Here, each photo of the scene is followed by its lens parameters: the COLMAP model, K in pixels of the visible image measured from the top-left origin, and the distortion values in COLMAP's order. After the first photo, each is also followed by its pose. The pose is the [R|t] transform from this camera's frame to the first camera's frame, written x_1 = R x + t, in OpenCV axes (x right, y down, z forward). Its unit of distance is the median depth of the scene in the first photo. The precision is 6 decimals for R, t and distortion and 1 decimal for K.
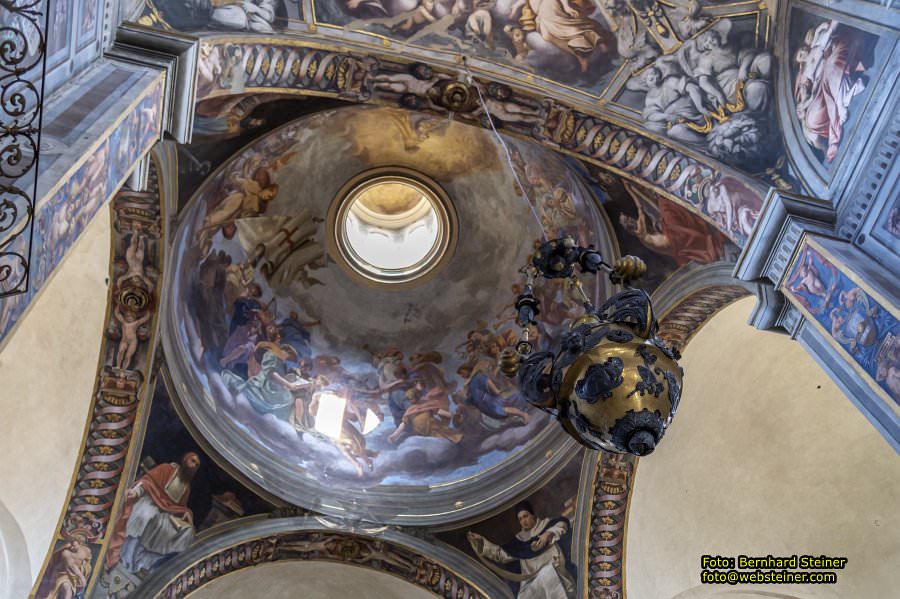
lens RADIAL K [[878.9, 0, 460.6], [0, 878.9, 321.9], [0, 0, 1]] dist [0.014277, 0.001956]
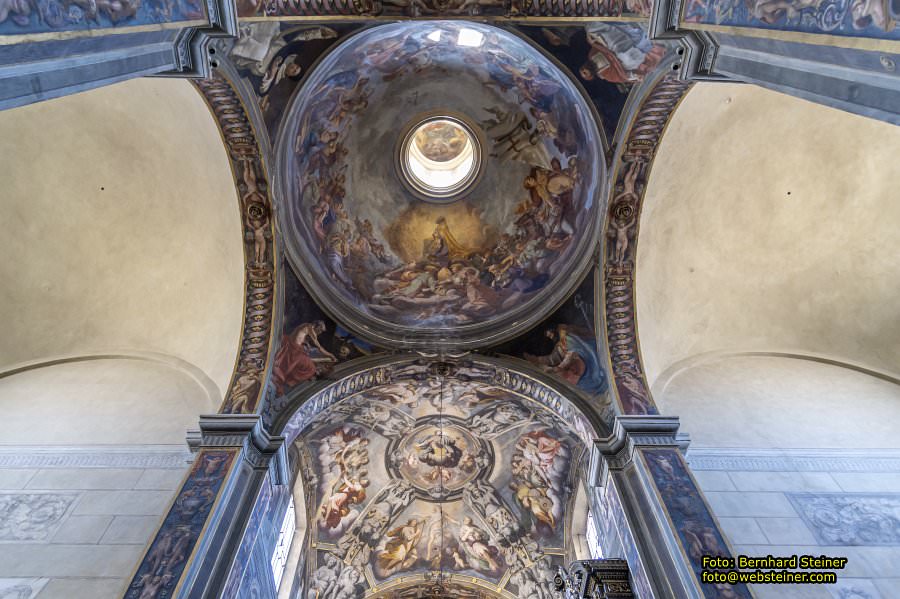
lens RADIAL K [[597.2, 0, 437.4], [0, 597.2, 308.6], [0, 0, 1]] dist [-0.002774, -0.001396]
pose [[-0.967781, 0.249300, 0.035339, -0.058155], [-0.178644, -0.580926, -0.794110, 0.668633], [-0.177443, -0.774838, 0.606745, 0.298775]]
